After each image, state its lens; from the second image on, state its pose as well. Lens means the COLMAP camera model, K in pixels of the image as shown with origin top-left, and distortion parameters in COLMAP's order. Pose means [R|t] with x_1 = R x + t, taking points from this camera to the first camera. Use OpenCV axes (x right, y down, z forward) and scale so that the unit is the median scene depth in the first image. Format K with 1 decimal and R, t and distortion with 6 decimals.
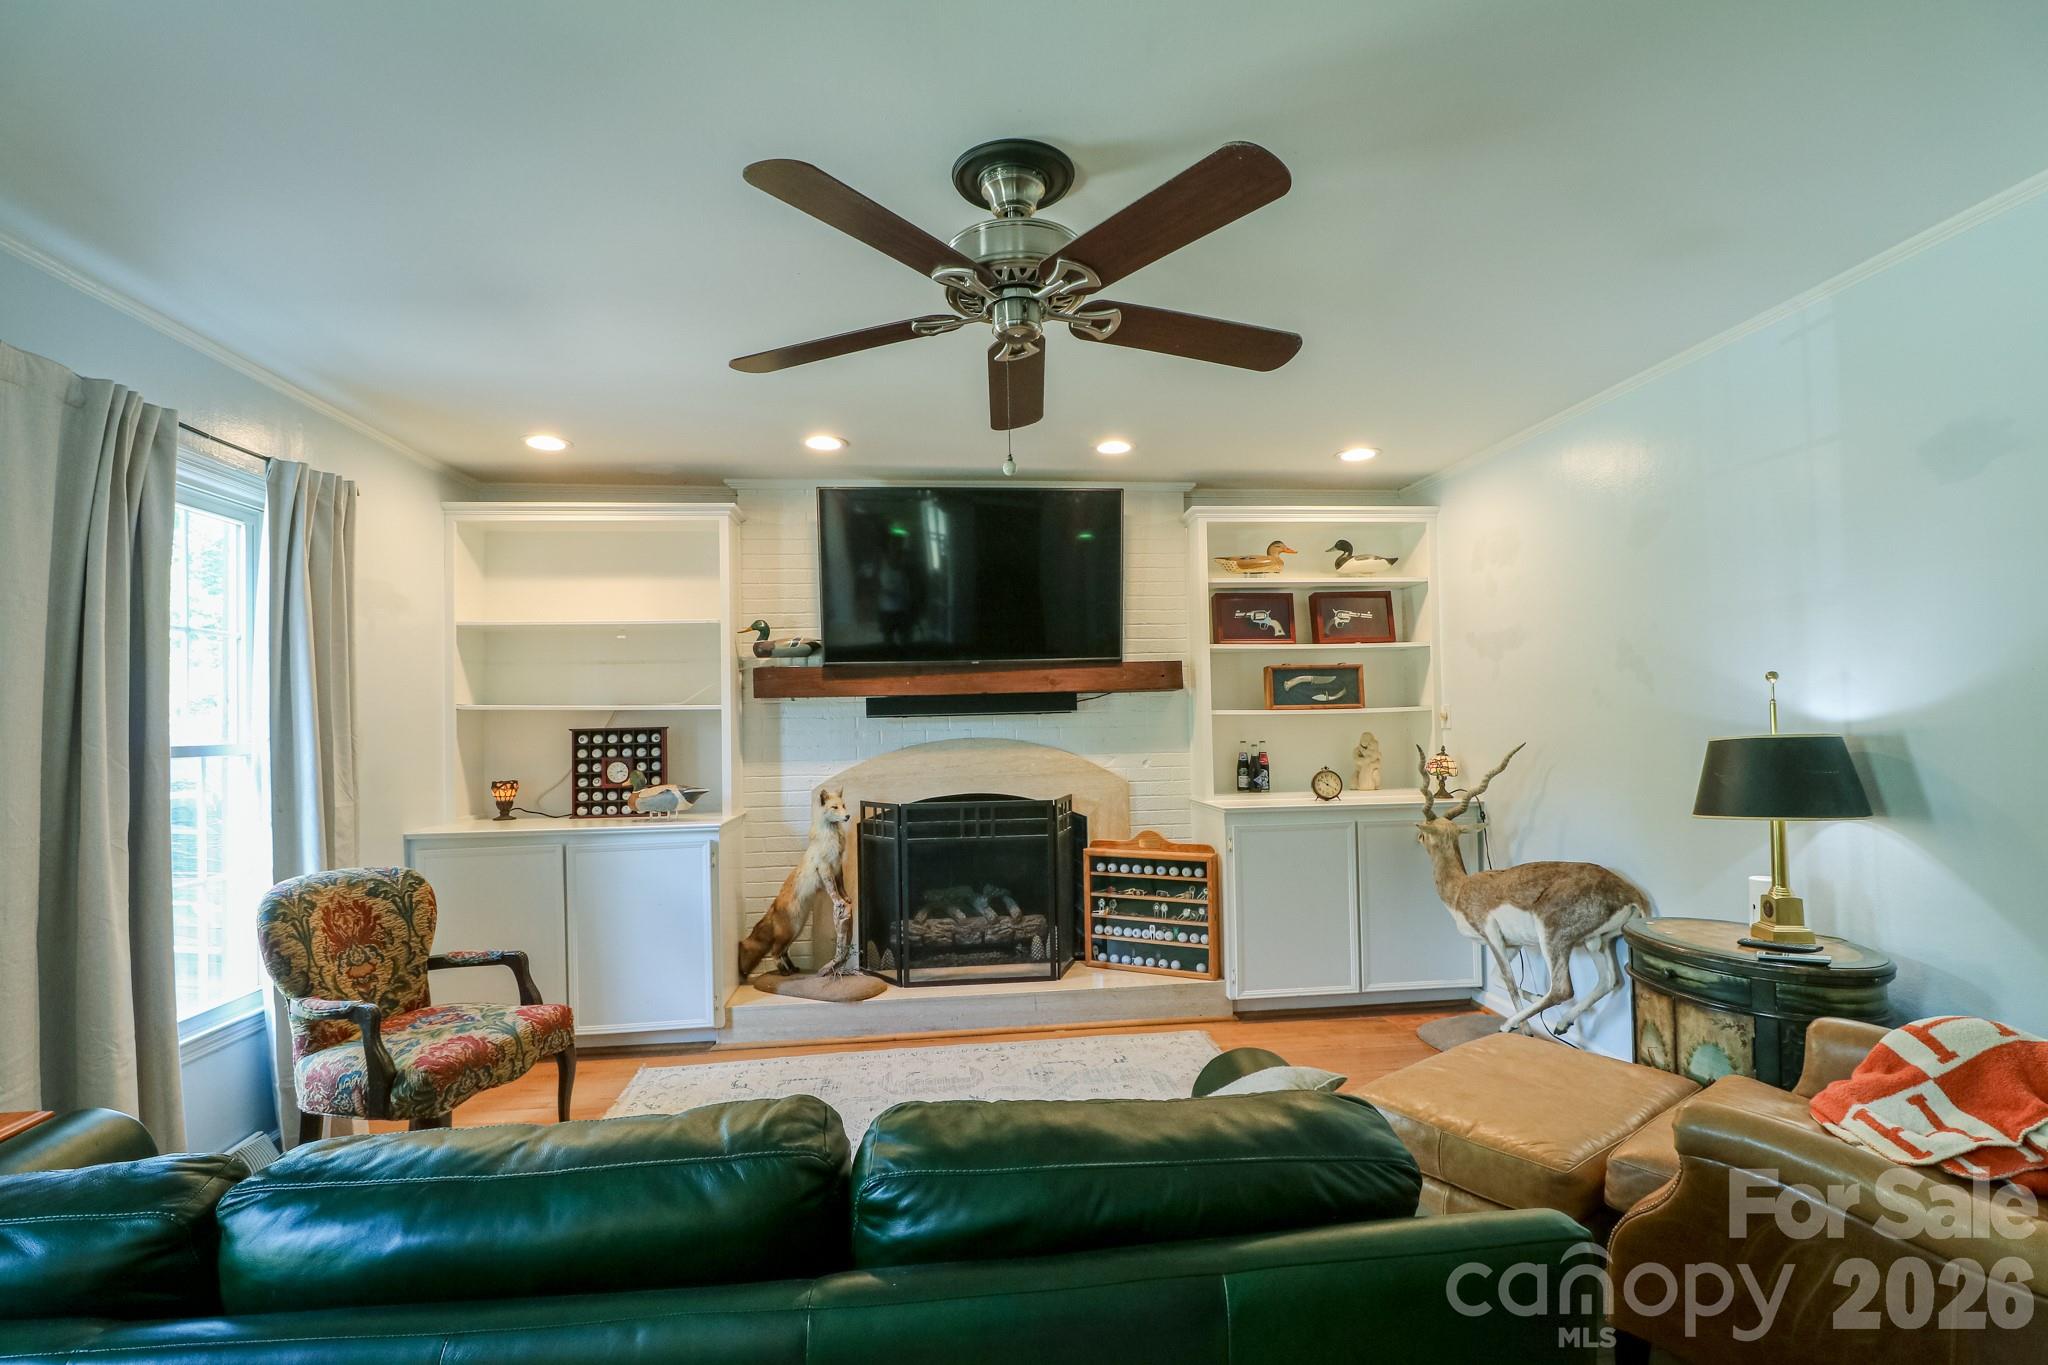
lens RADIAL K [[1028.9, 0, 1036.5], [0, 1028.9, 700.4], [0, 0, 1]] dist [0.001233, -0.018060]
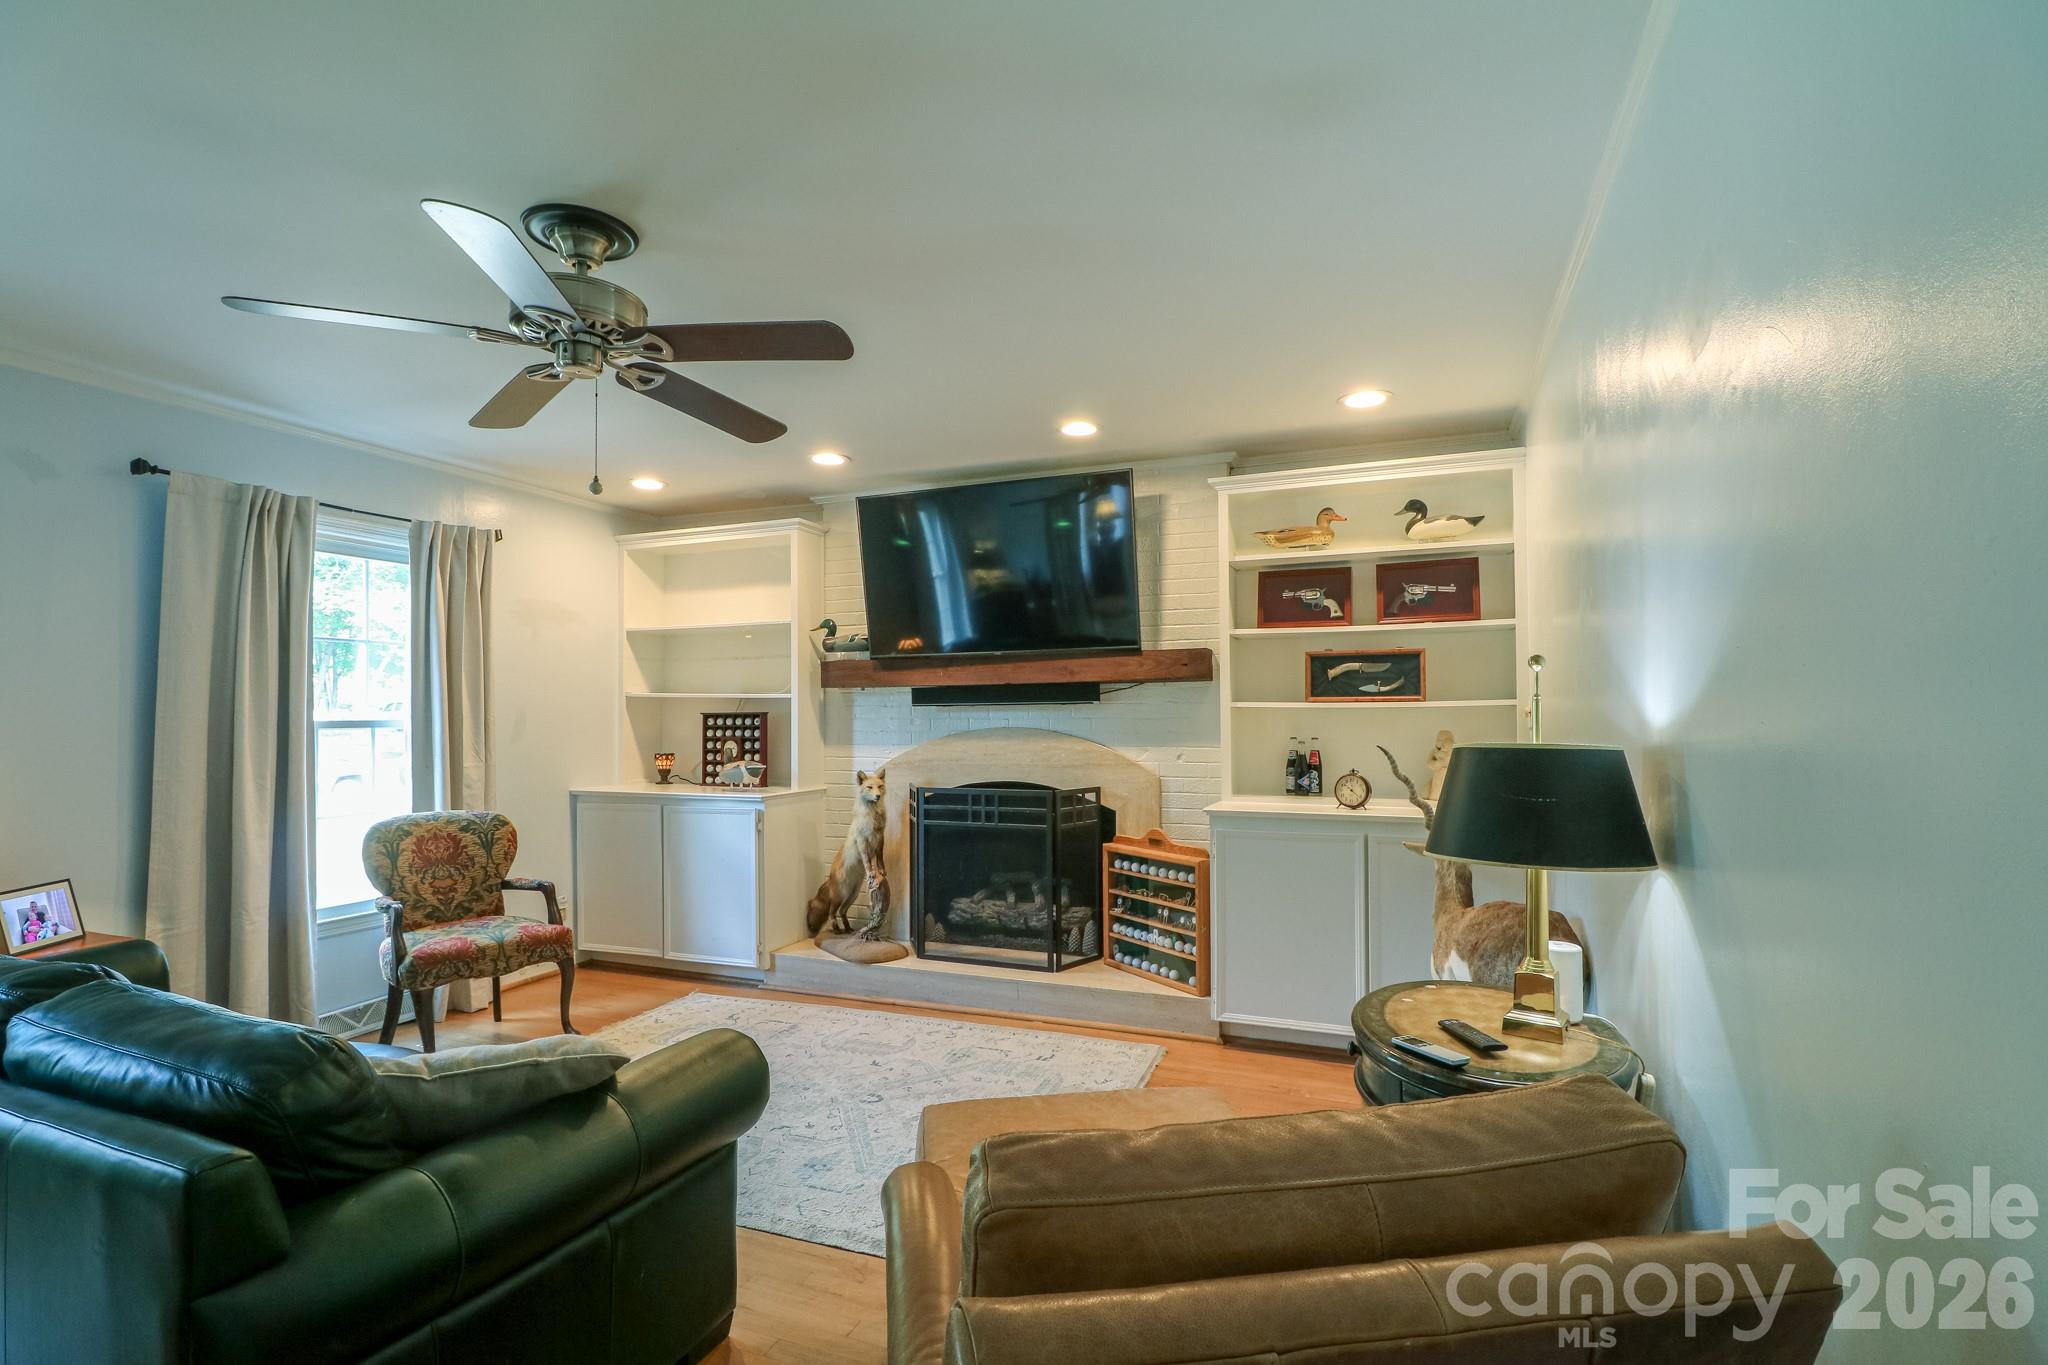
lens RADIAL K [[1028.9, 0, 1036.5], [0, 1028.9, 700.4], [0, 0, 1]] dist [0.001233, -0.018060]
pose [[0.863888, 0.007879, -0.503623, 0.494535], [-0.001950, 0.999922, 0.012299, -0.002914], [0.503681, -0.009643, 0.863836, 0.133953]]
